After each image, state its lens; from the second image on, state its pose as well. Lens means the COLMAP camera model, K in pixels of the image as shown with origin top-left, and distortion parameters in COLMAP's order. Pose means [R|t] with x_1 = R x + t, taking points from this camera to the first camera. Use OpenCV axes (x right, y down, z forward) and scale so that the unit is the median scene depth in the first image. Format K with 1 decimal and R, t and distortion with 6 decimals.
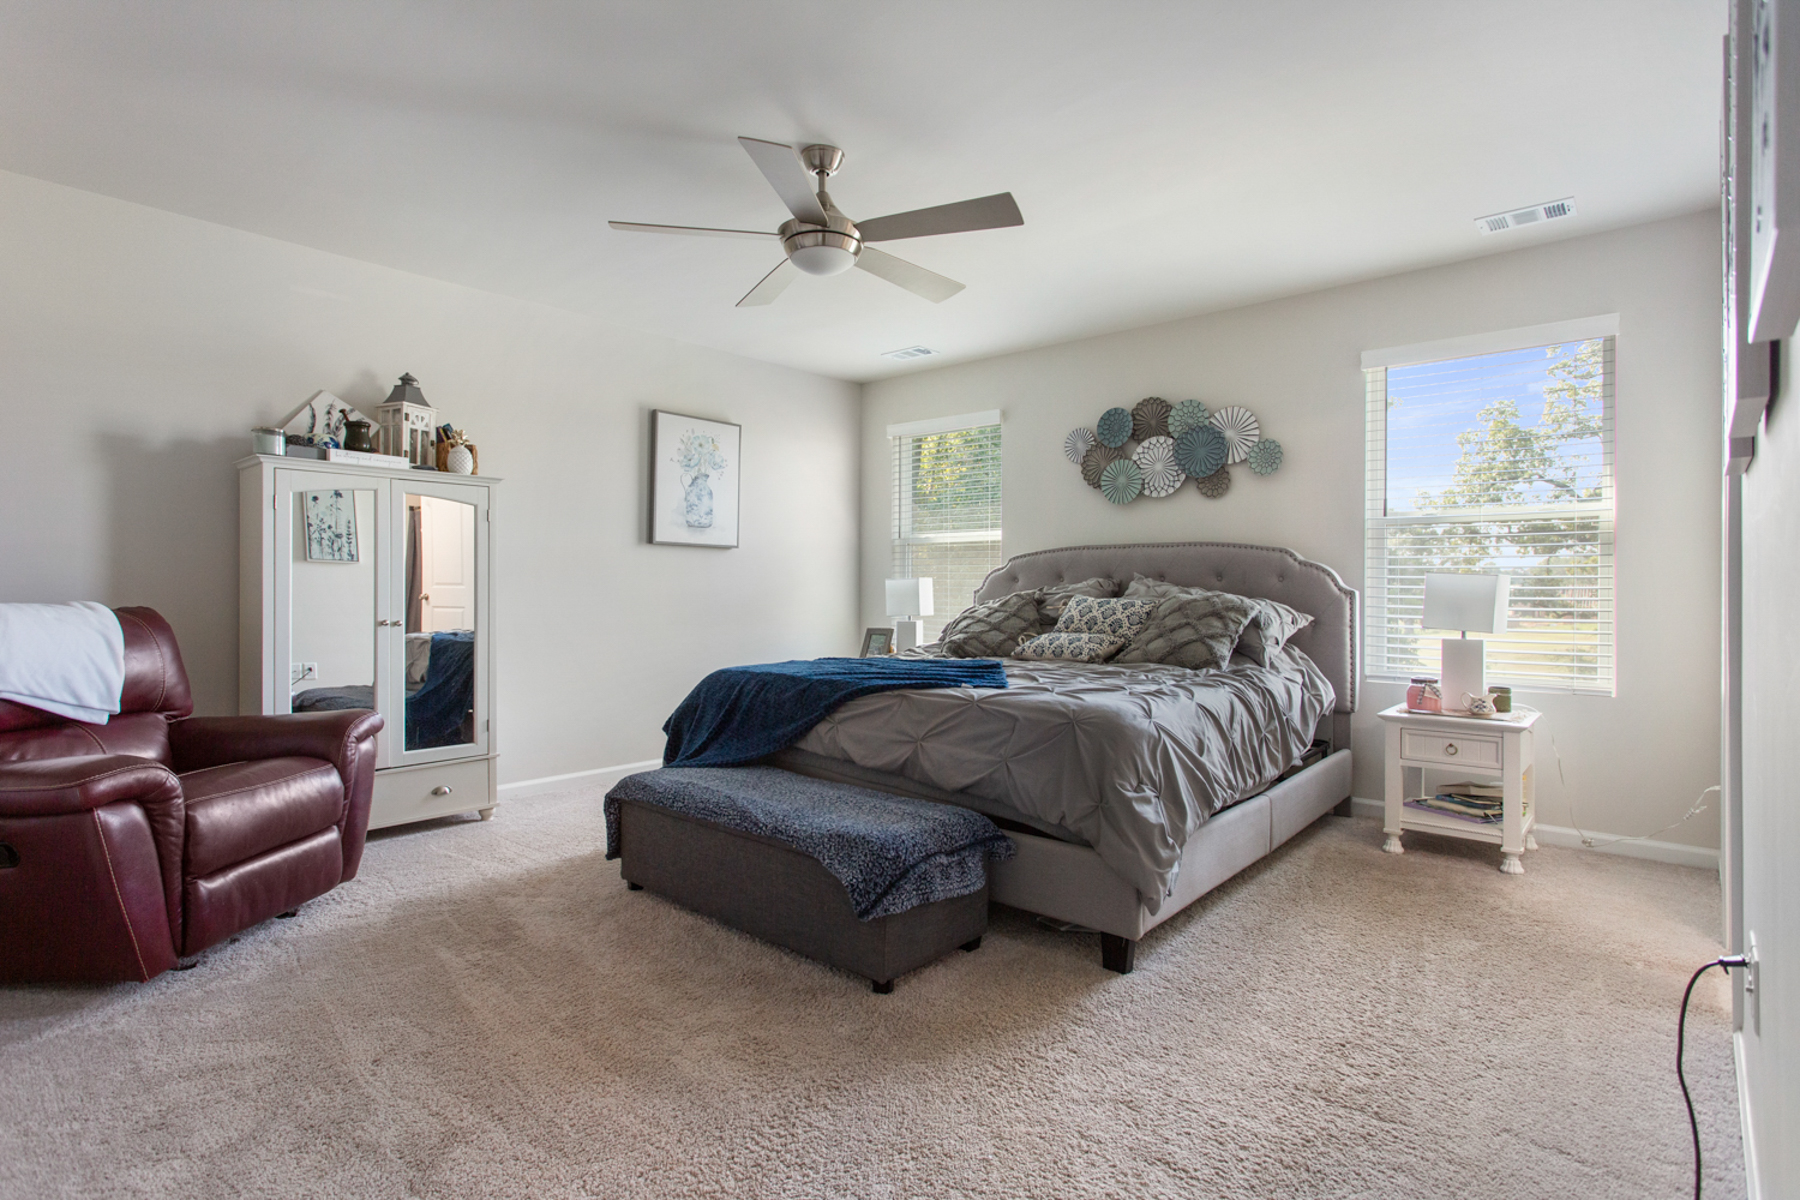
lens RADIAL K [[868.5, 0, 888.5], [0, 868.5, 562.1], [0, 0, 1]] dist [0.002656, 0.000744]
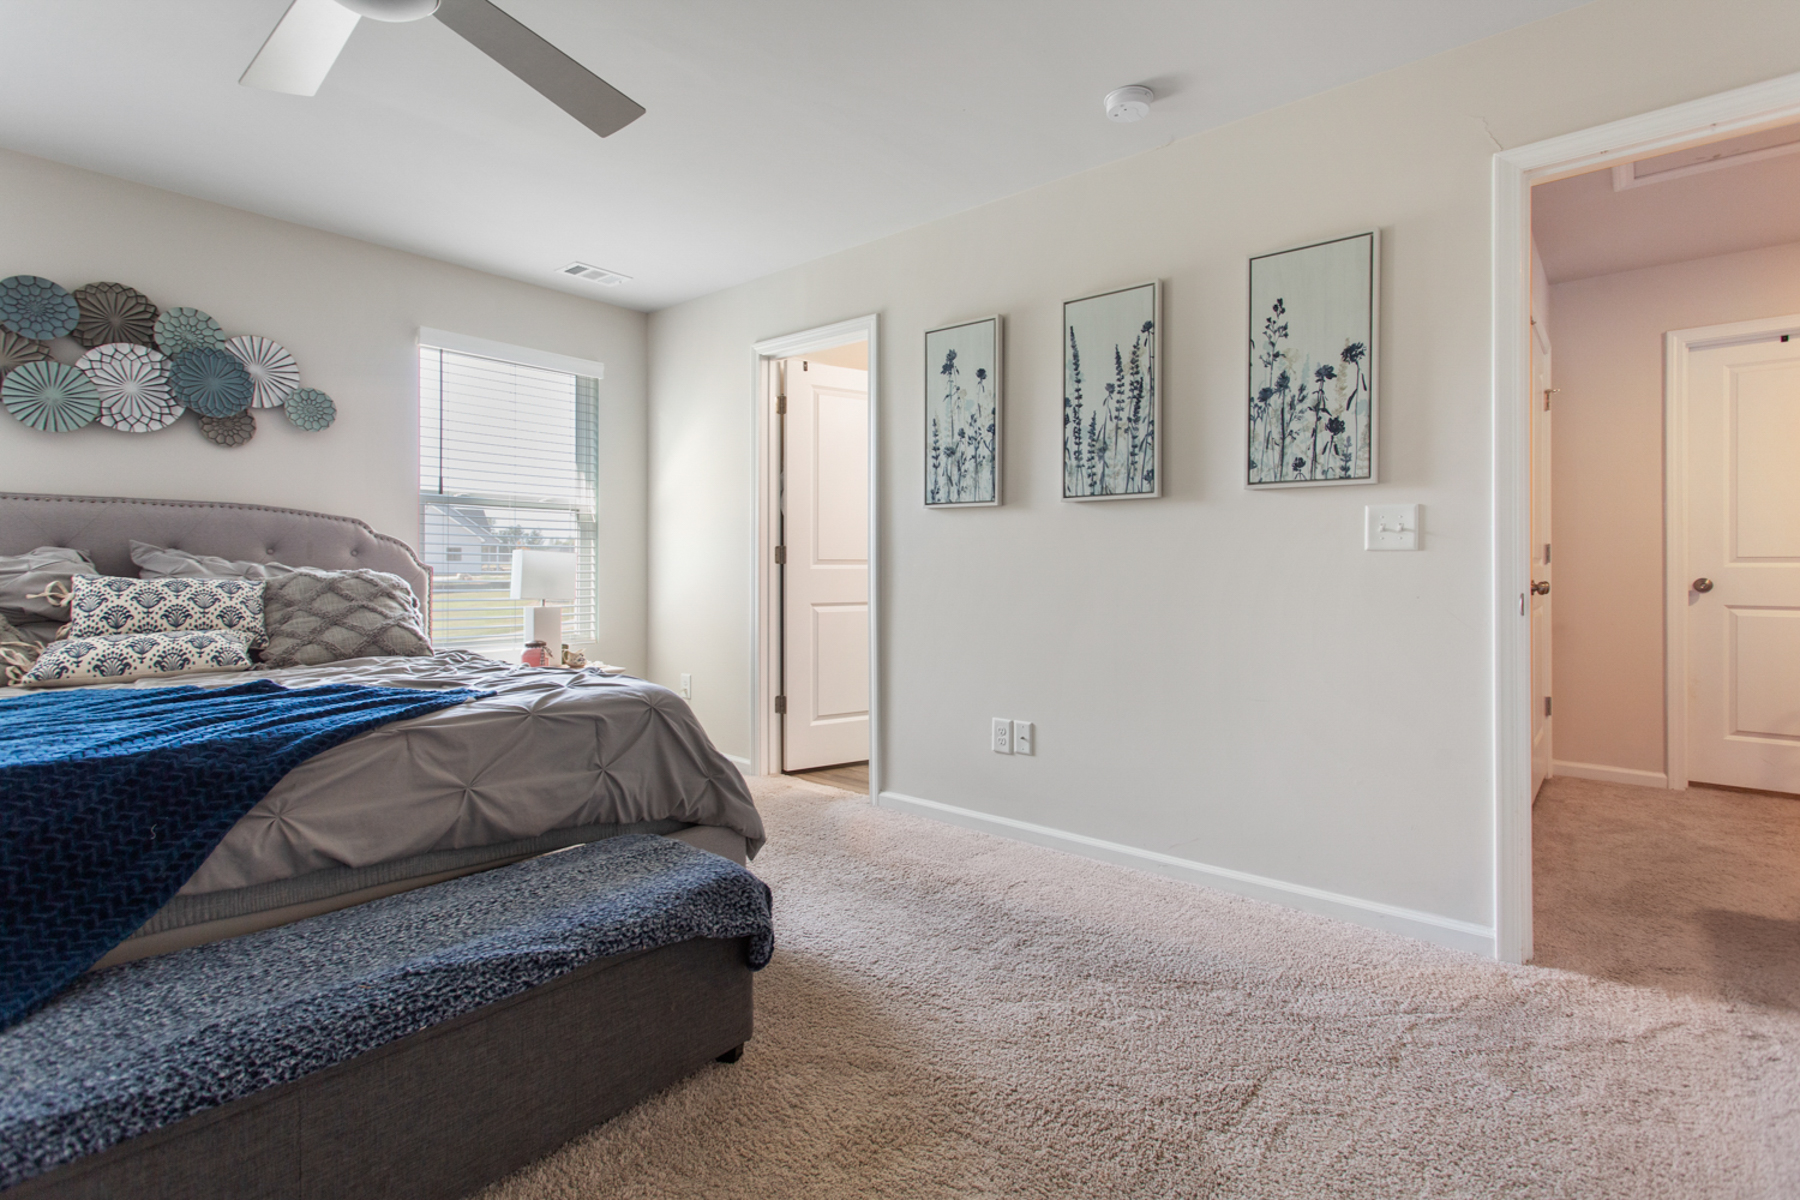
lens RADIAL K [[868.5, 0, 888.5], [0, 868.5, 562.1], [0, 0, 1]] dist [0.002656, 0.000744]
pose [[-0.004695, -0.001476, 0.999988, -0.411179], [-0.034499, 0.999404, 0.001313, 0.007880], [-0.999394, -0.034493, -0.004743, 0.417812]]
